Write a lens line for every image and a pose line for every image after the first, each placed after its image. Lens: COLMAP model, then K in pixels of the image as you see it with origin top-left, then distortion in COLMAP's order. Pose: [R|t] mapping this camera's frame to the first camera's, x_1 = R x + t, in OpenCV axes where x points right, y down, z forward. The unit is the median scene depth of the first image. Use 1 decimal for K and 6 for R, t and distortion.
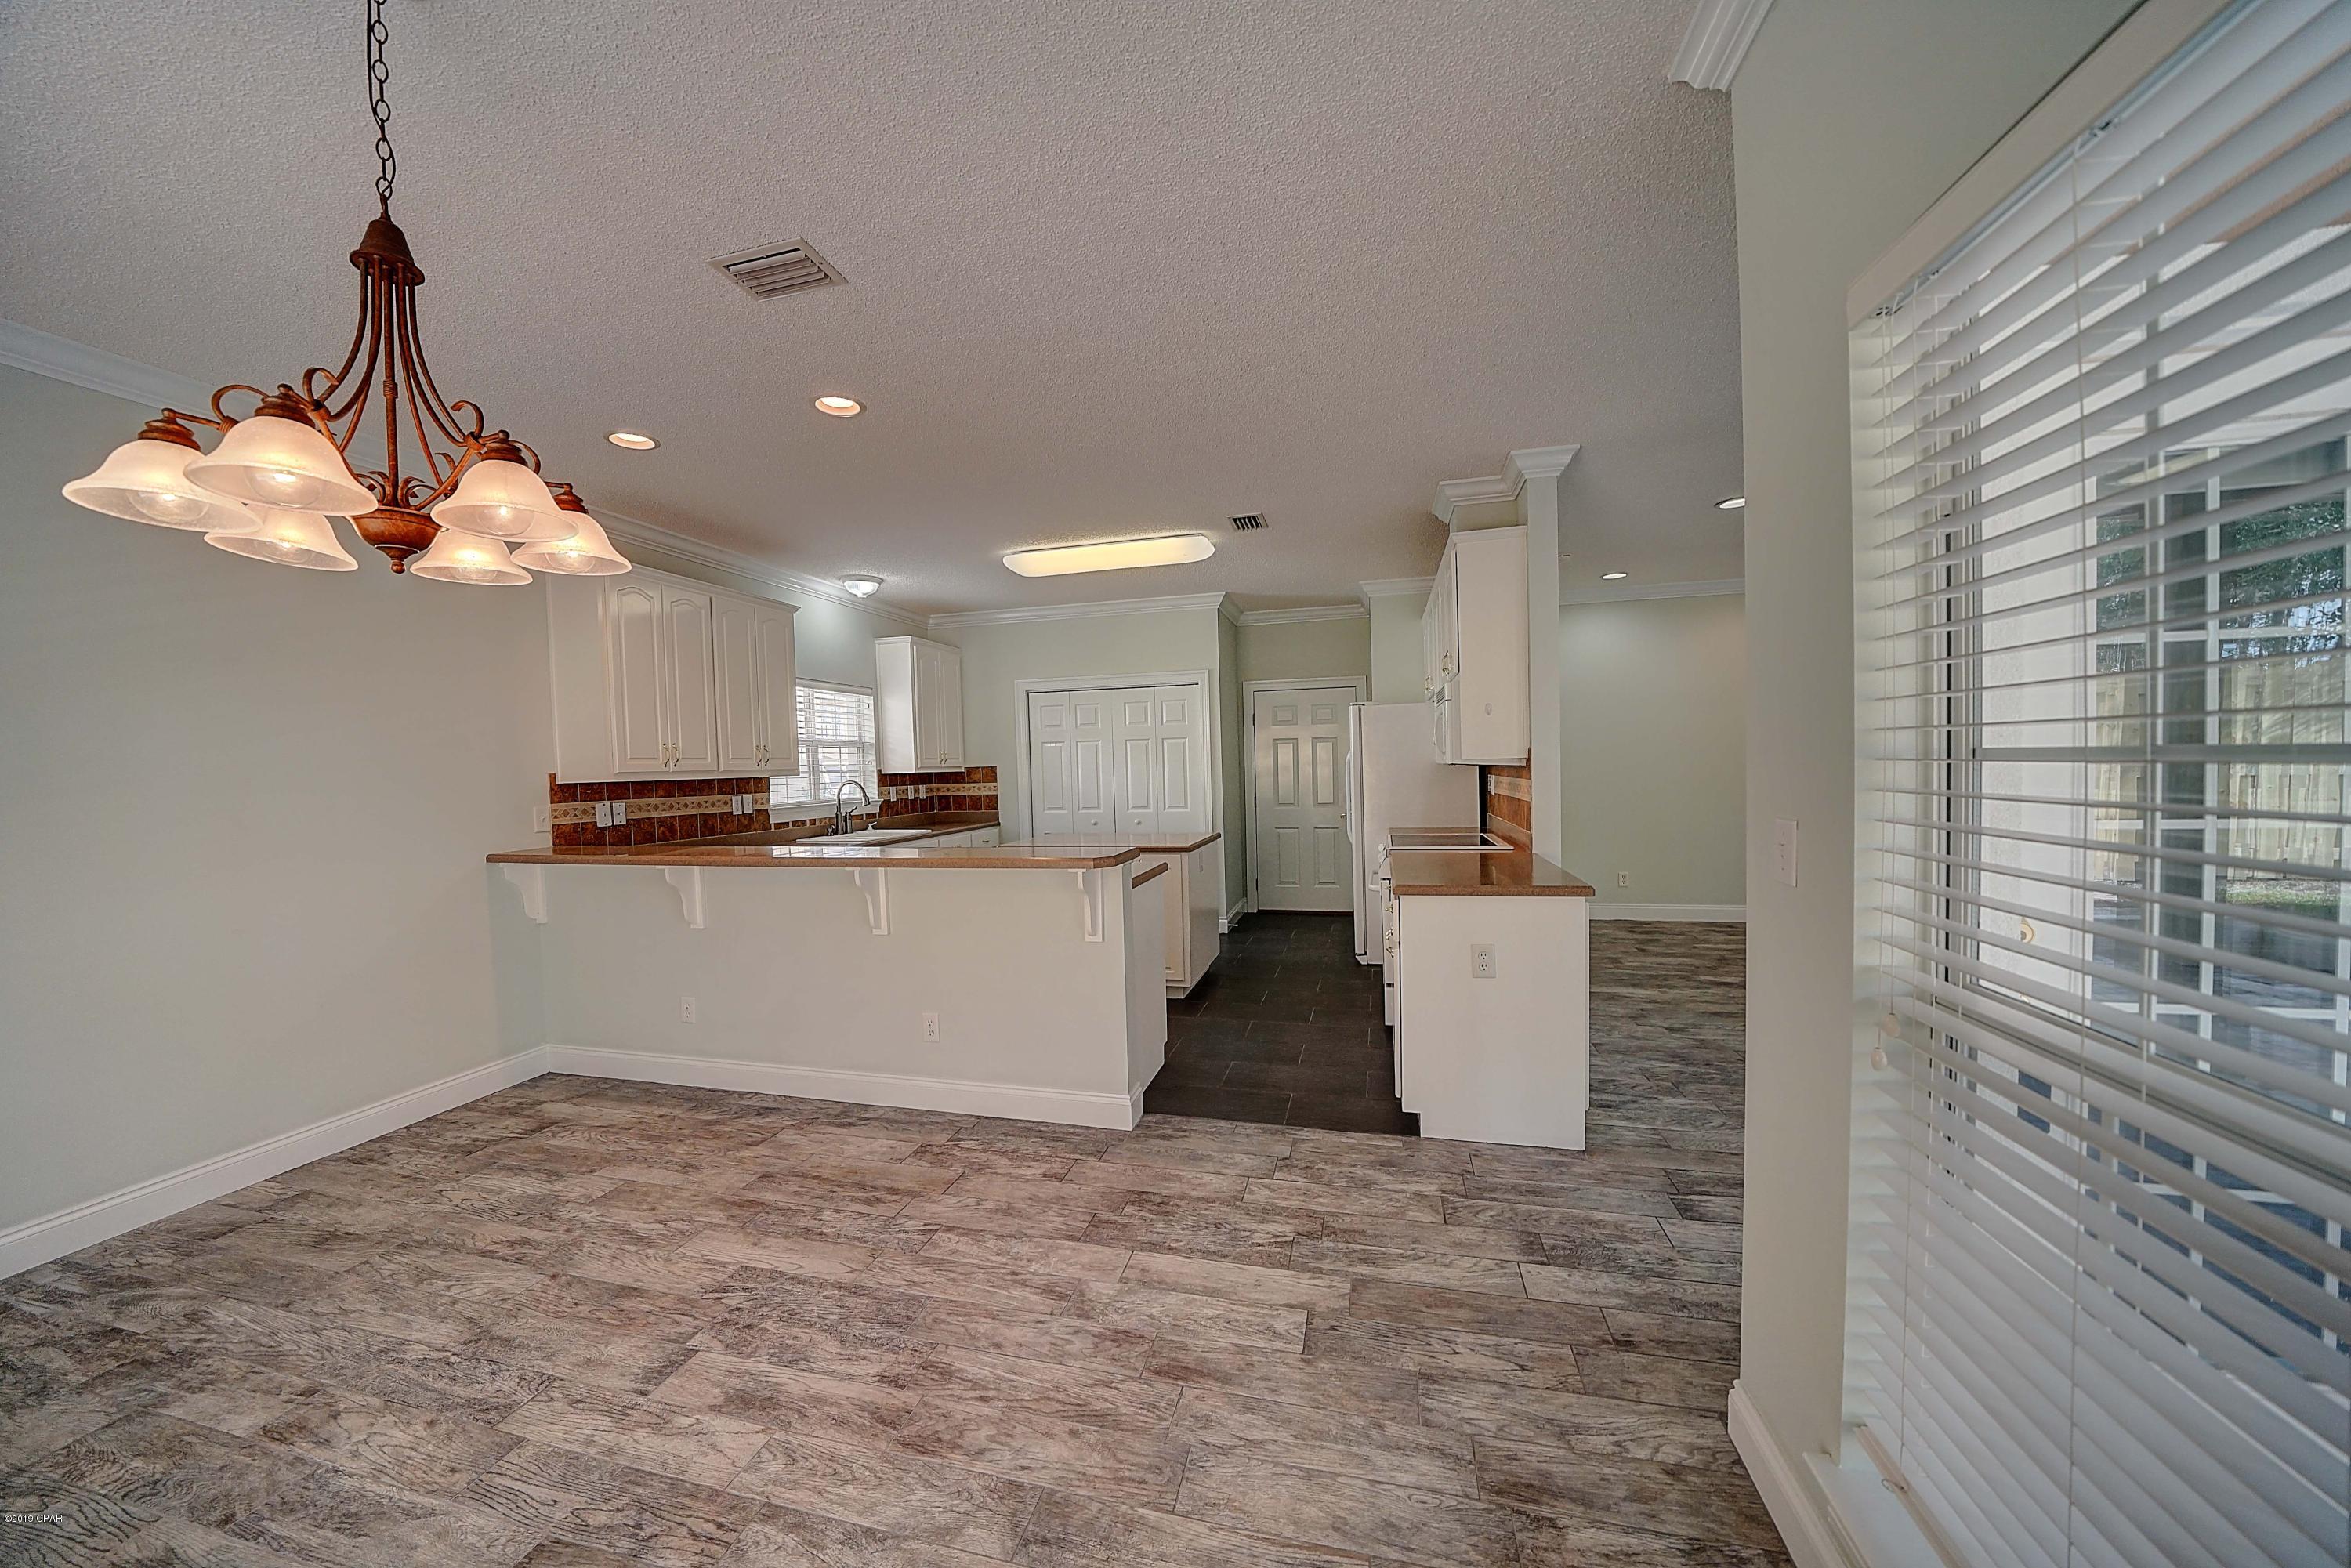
lens RADIAL K [[819.4, 0, 1156.6], [0, 819.4, 785.7], [0, 0, 1]] dist [-0.024511, 0.002007]
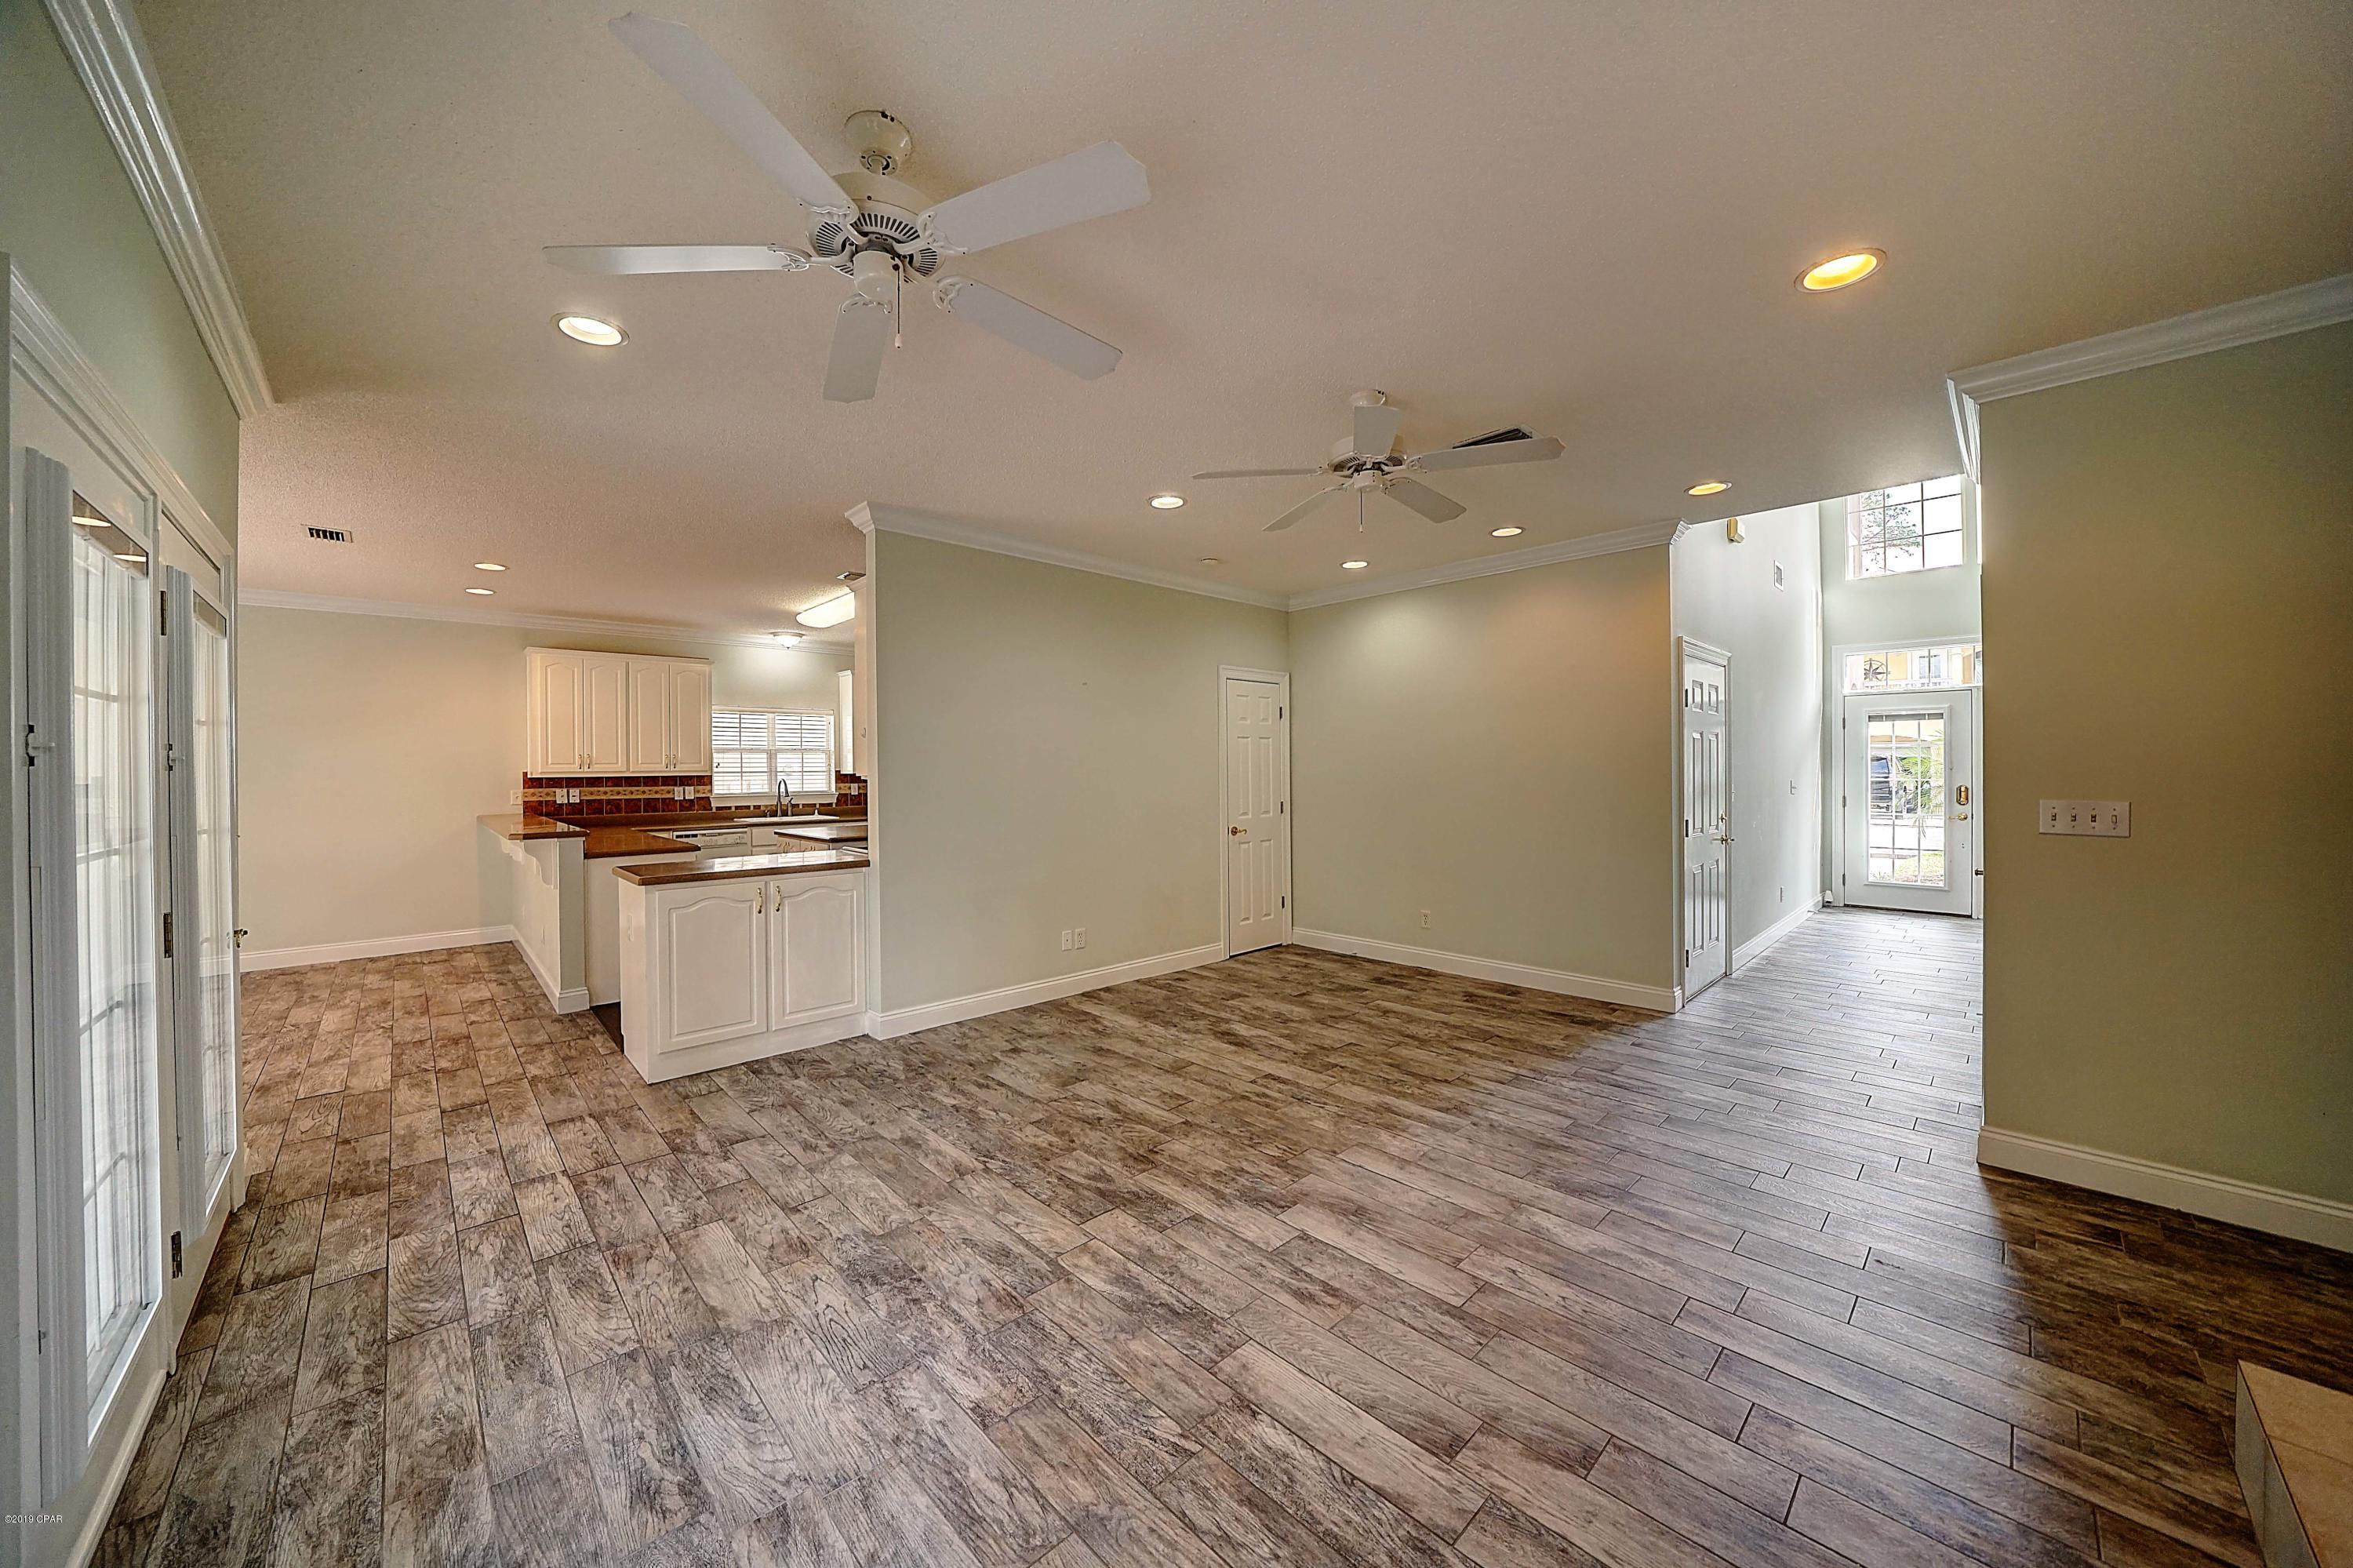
lens RADIAL K [[820.2, 0, 1153.2], [0, 820.2, 773.9], [0, 0, 1]] dist [-0.024511, 0.002007]
pose [[0.848043, 0.022321, -0.529457, 1.628412], [-0.026491, 0.999649, -0.000288, -0.055926], [0.529265, 0.014270, 0.848337, 0.281252]]
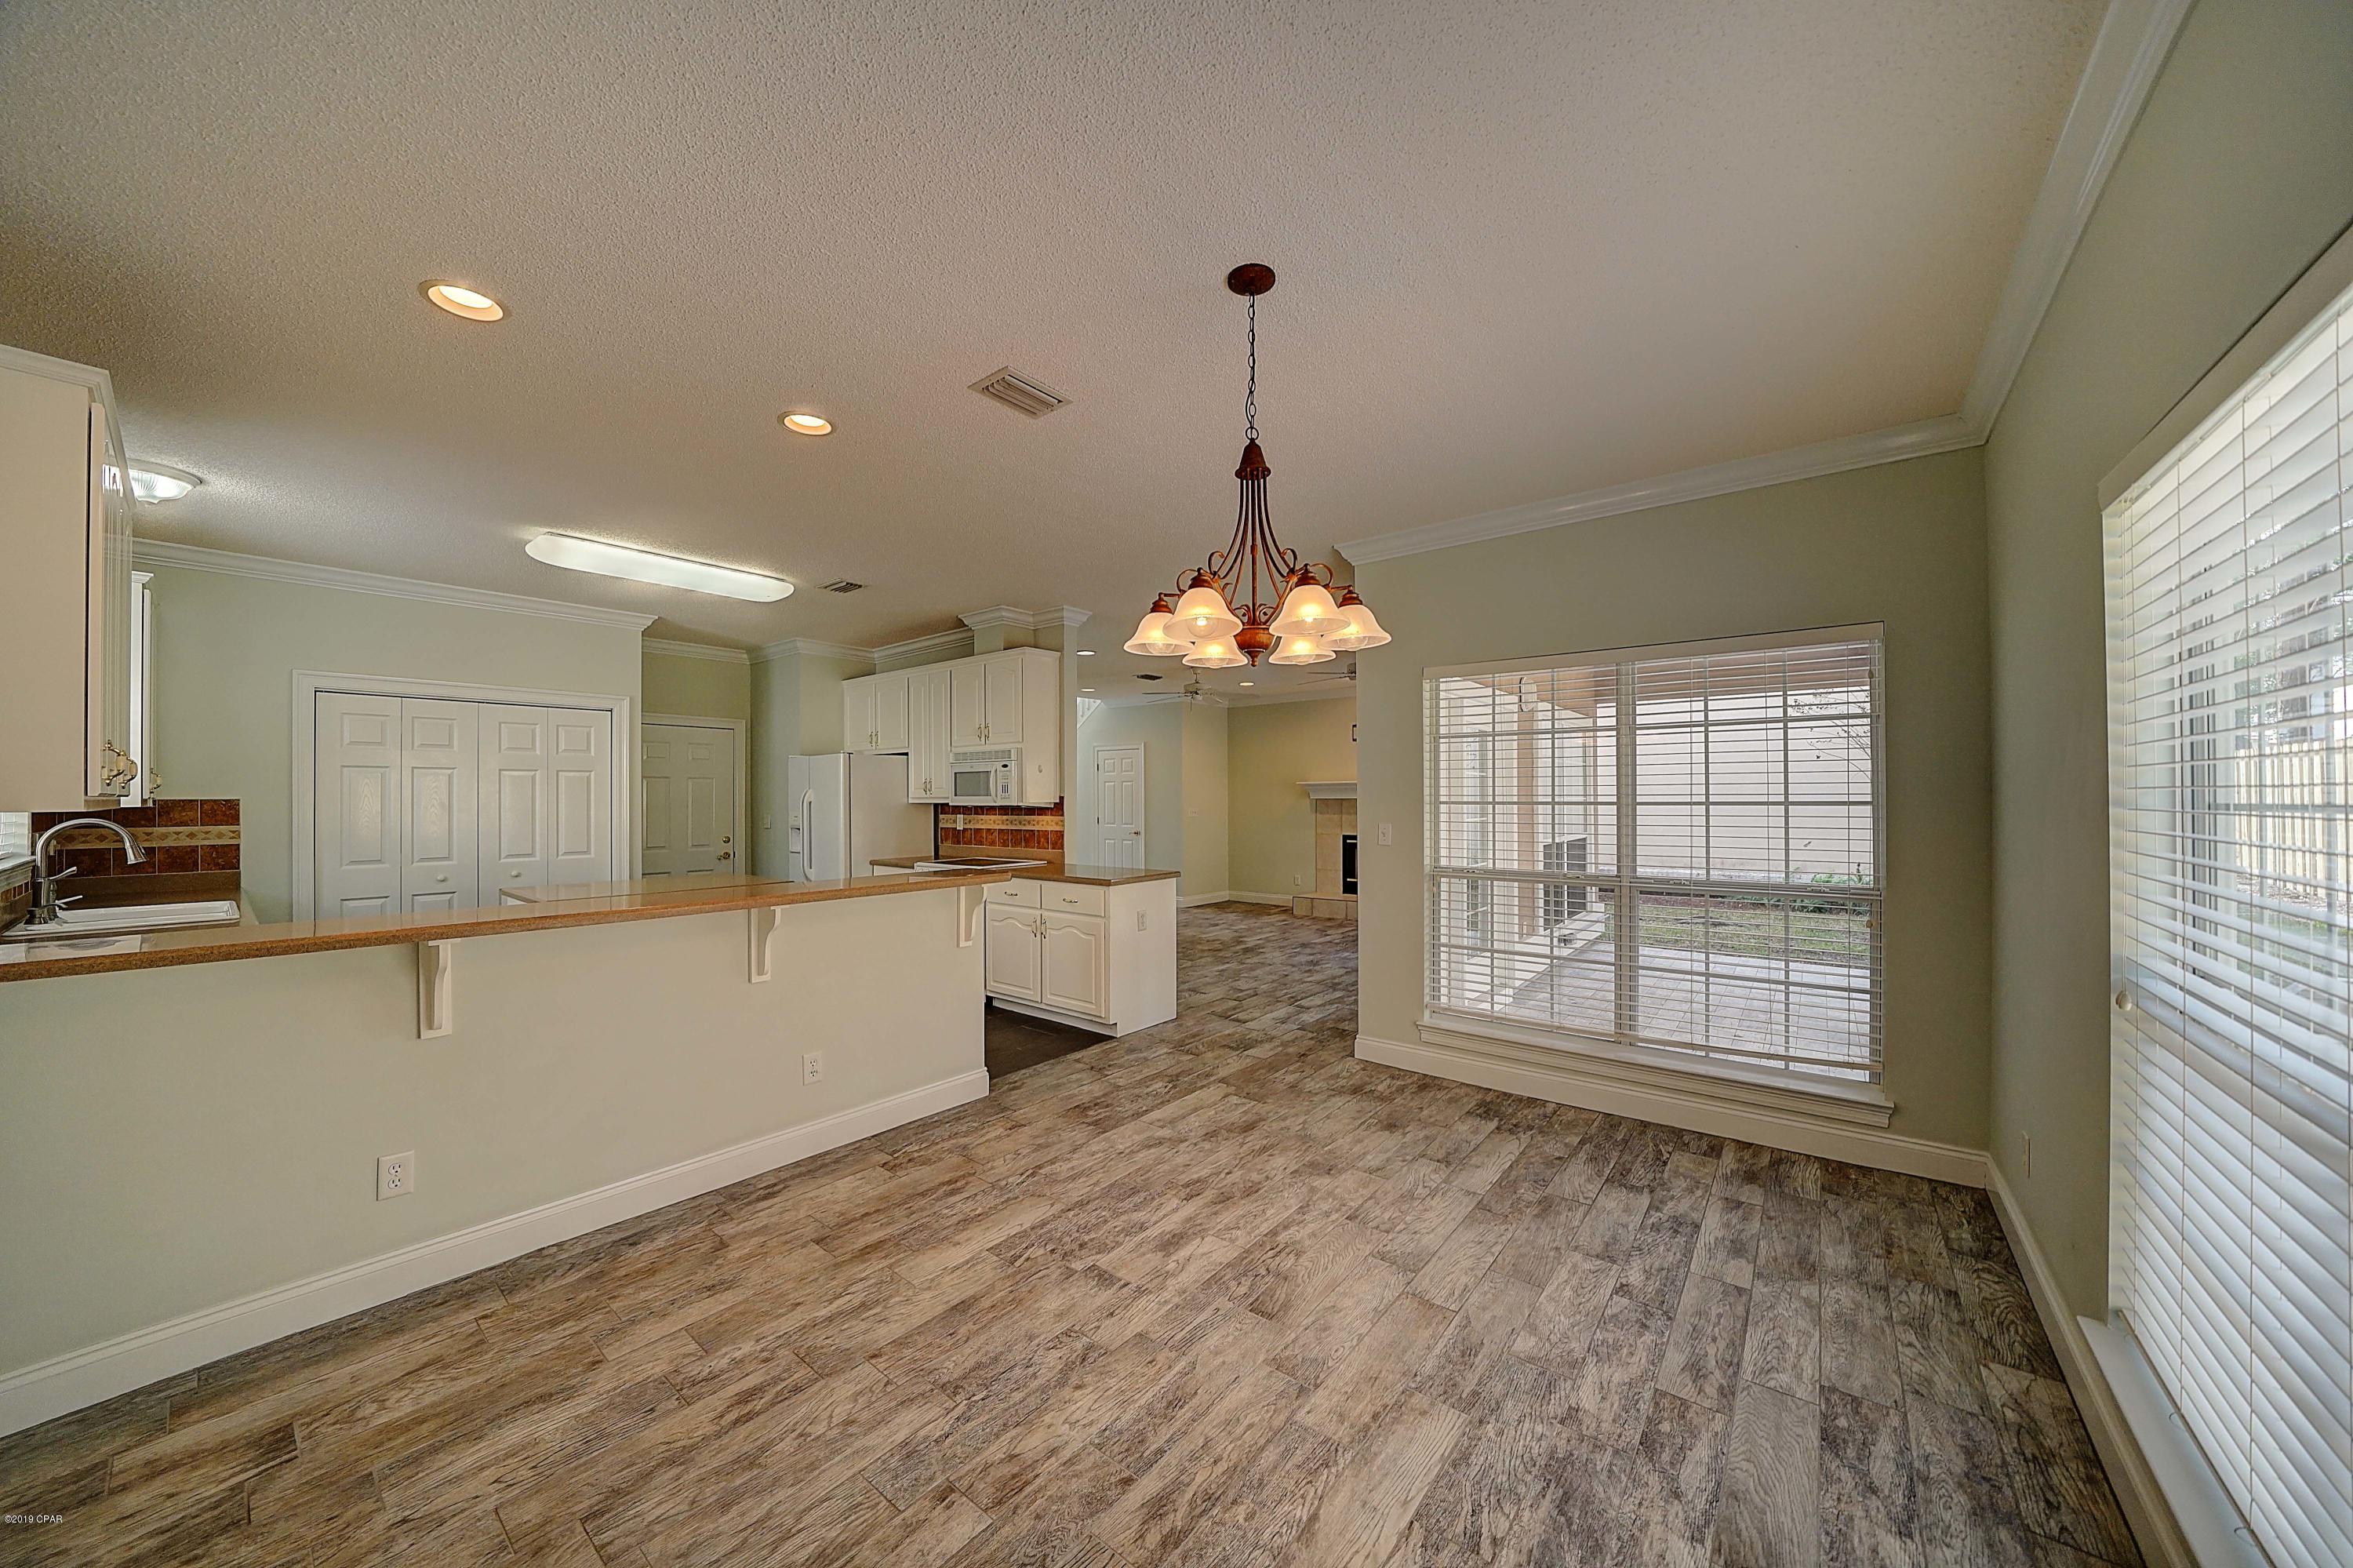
lens RADIAL K [[820.2, 0, 1169.9], [0, 820.2, 781.2], [0, 0, 1]] dist [-0.024511, 0.002007]
pose [[0.407721, 0.042545, 0.912115, -1.022644], [0.015583, 0.998444, -0.053537, 0.014375], [-0.912974, 0.036042, 0.406424, 0.211474]]
